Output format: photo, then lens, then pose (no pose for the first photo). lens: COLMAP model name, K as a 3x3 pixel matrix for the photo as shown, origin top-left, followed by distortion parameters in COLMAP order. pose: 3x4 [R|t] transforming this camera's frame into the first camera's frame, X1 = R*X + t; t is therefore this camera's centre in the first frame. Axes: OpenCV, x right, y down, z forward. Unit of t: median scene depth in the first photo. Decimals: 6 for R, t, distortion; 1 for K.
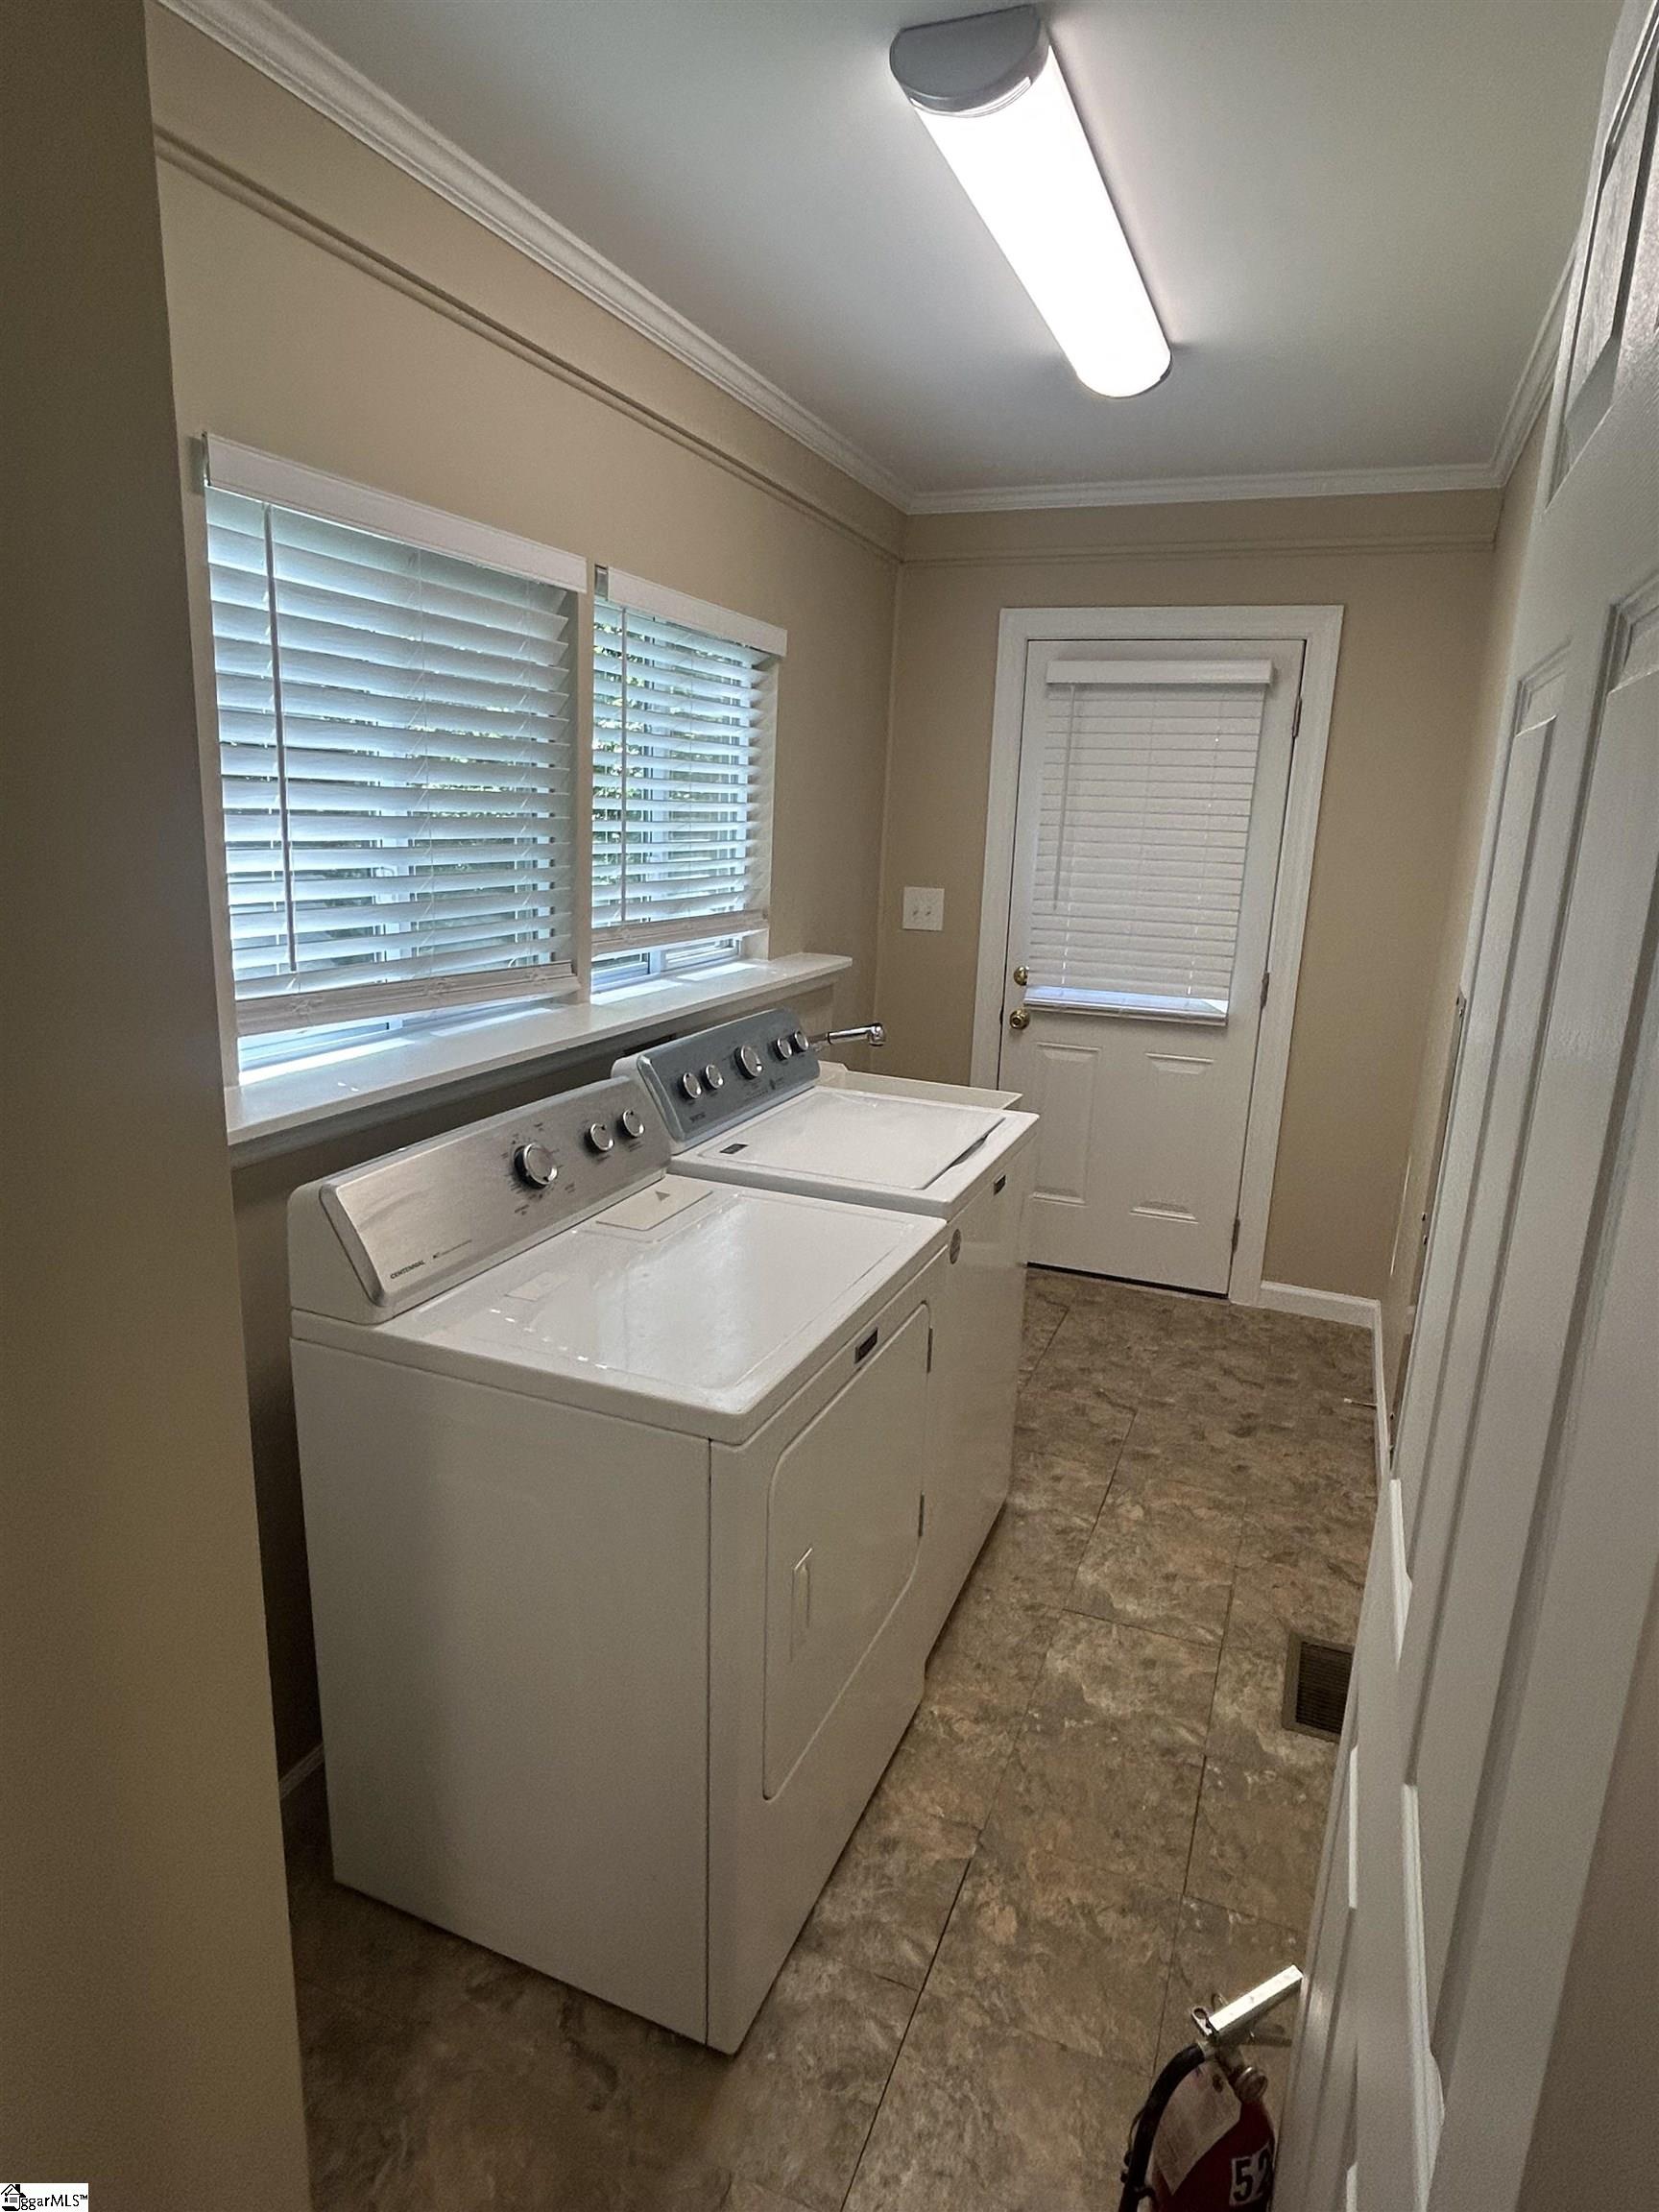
lens RADIAL K [[1280.7, 0, 834.0], [0, 1280.7, 1111.6], [0, 0, 1]] dist [0.001039, 0.005818]
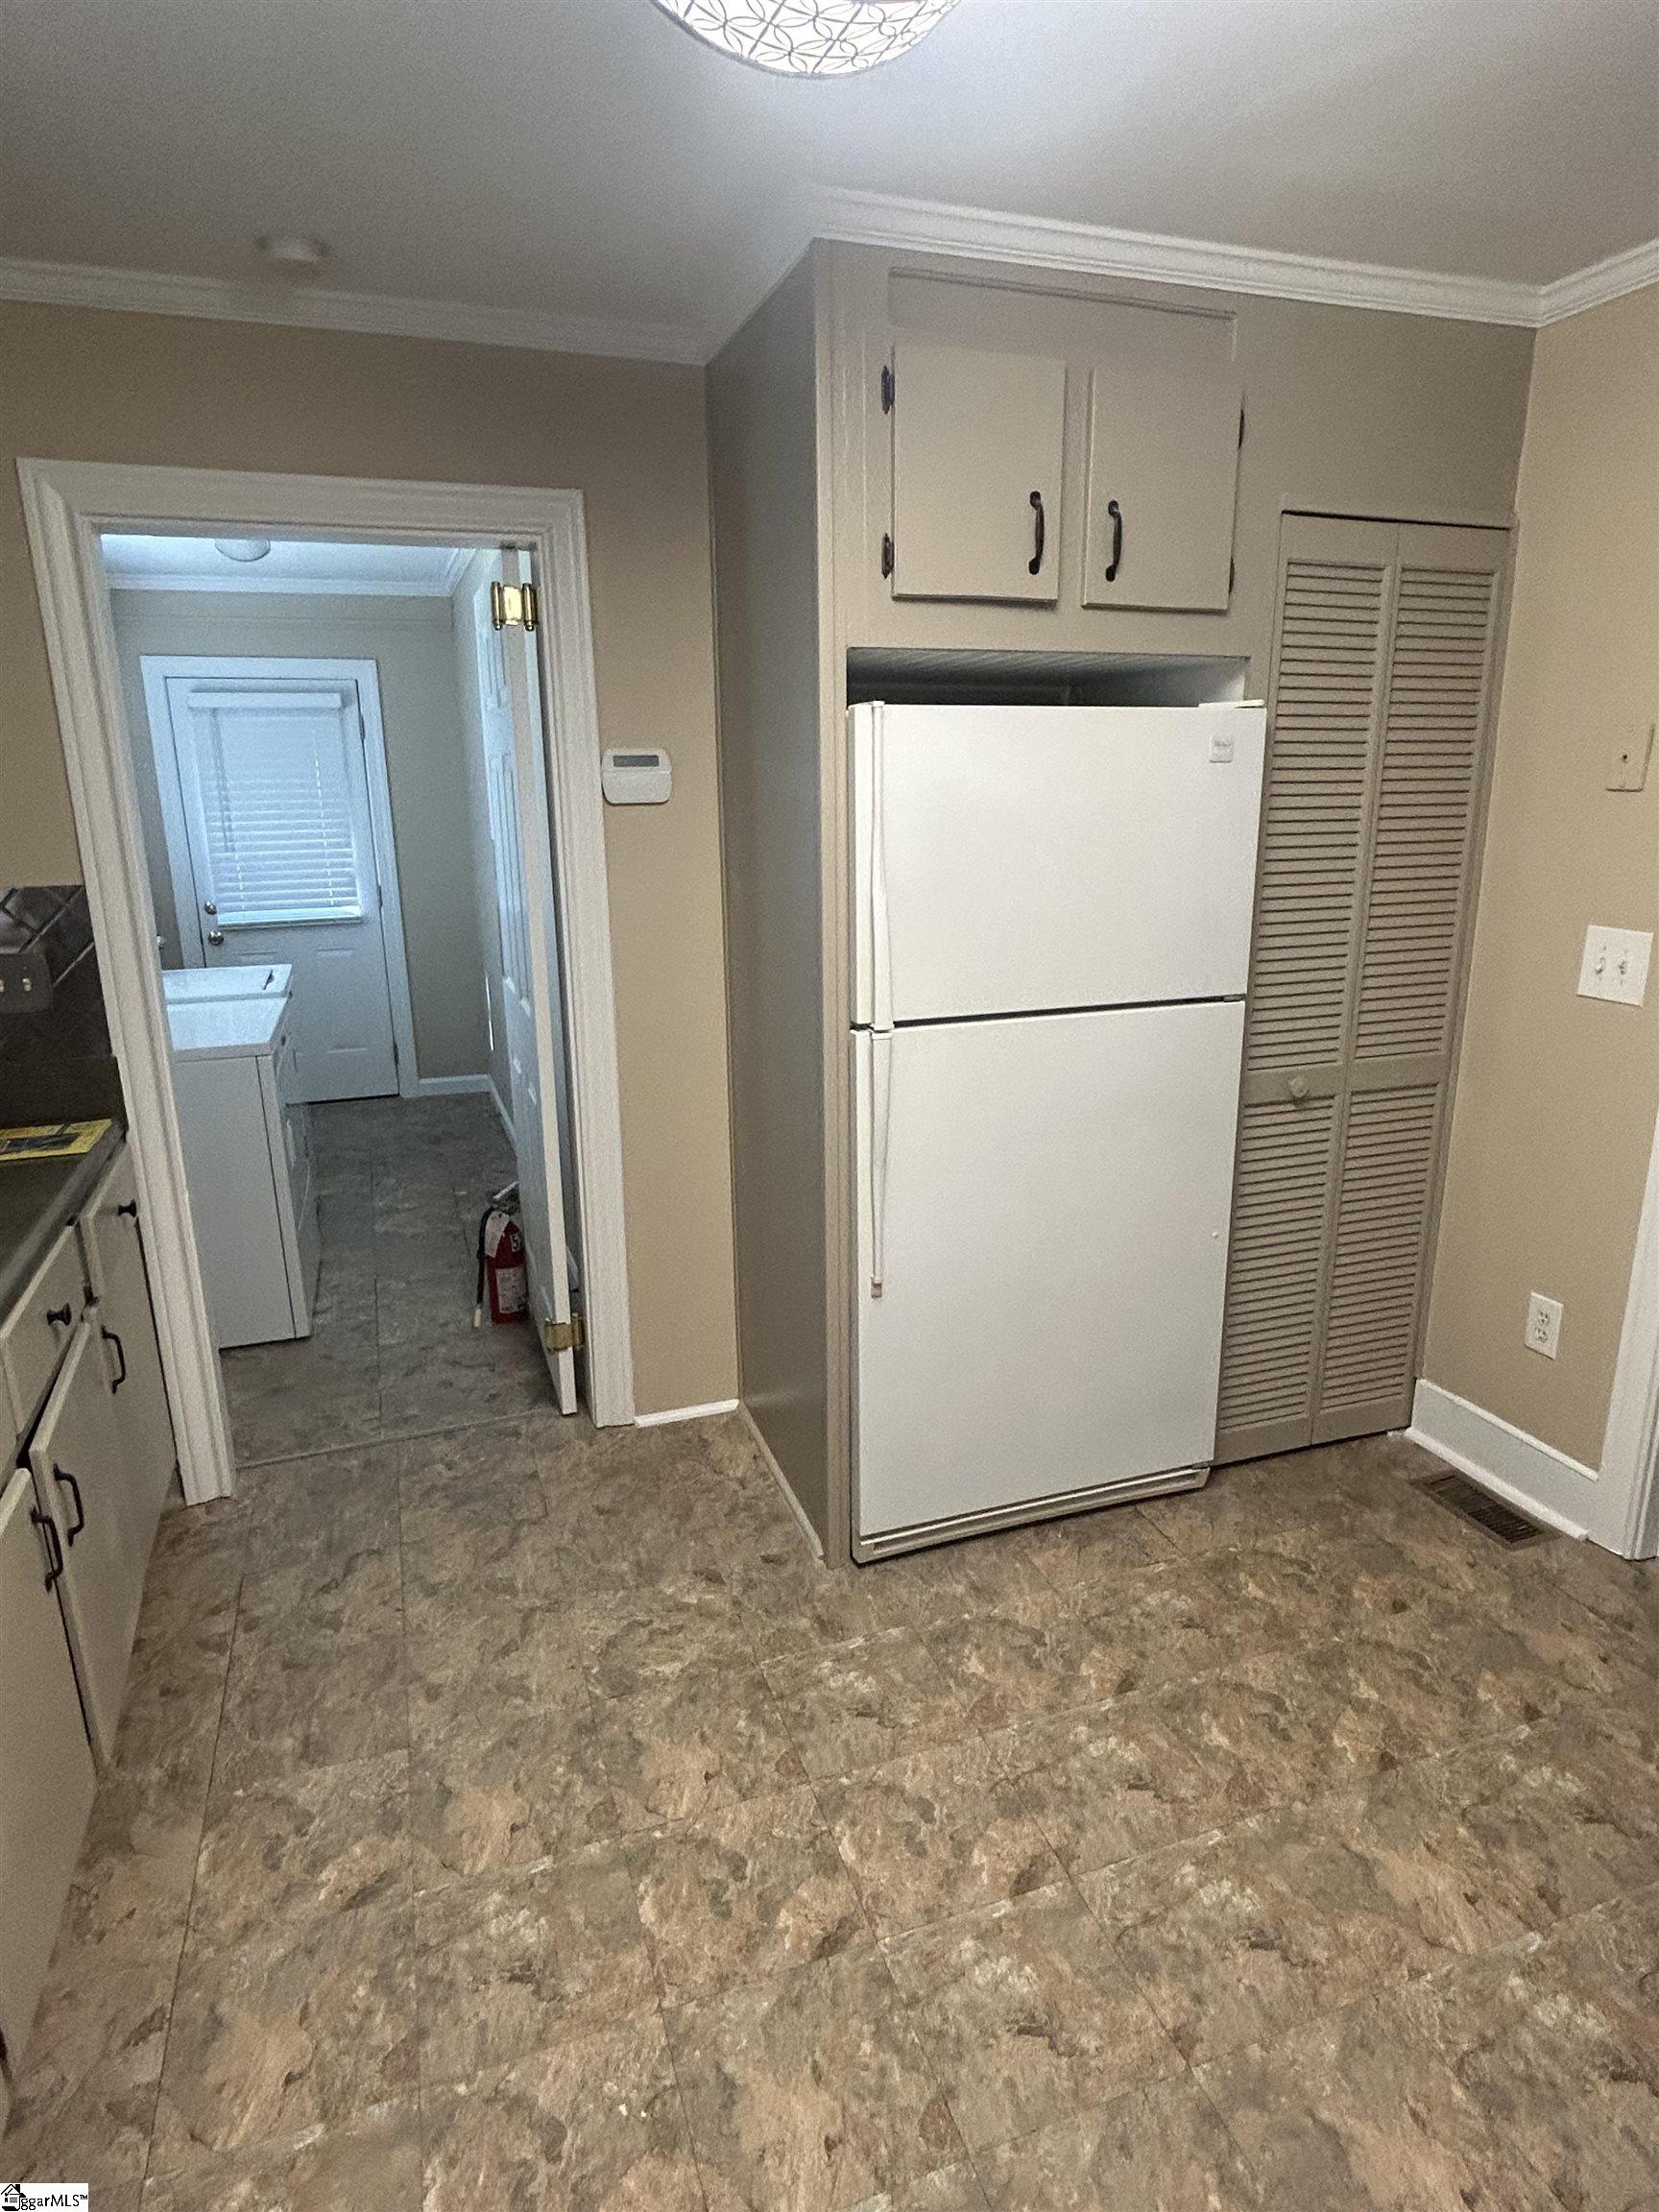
lens RADIAL K [[1280.7, 0, 846.5], [0, 1280.7, 1110.0], [0, 0, 1]] dist [0.001039, 0.005818]
pose [[0.742718, -0.215496, 0.633980, -0.332078], [0.197119, 0.975209, 0.100554, 0.130024], [-0.639933, 0.050286, 0.766784, -0.645022]]
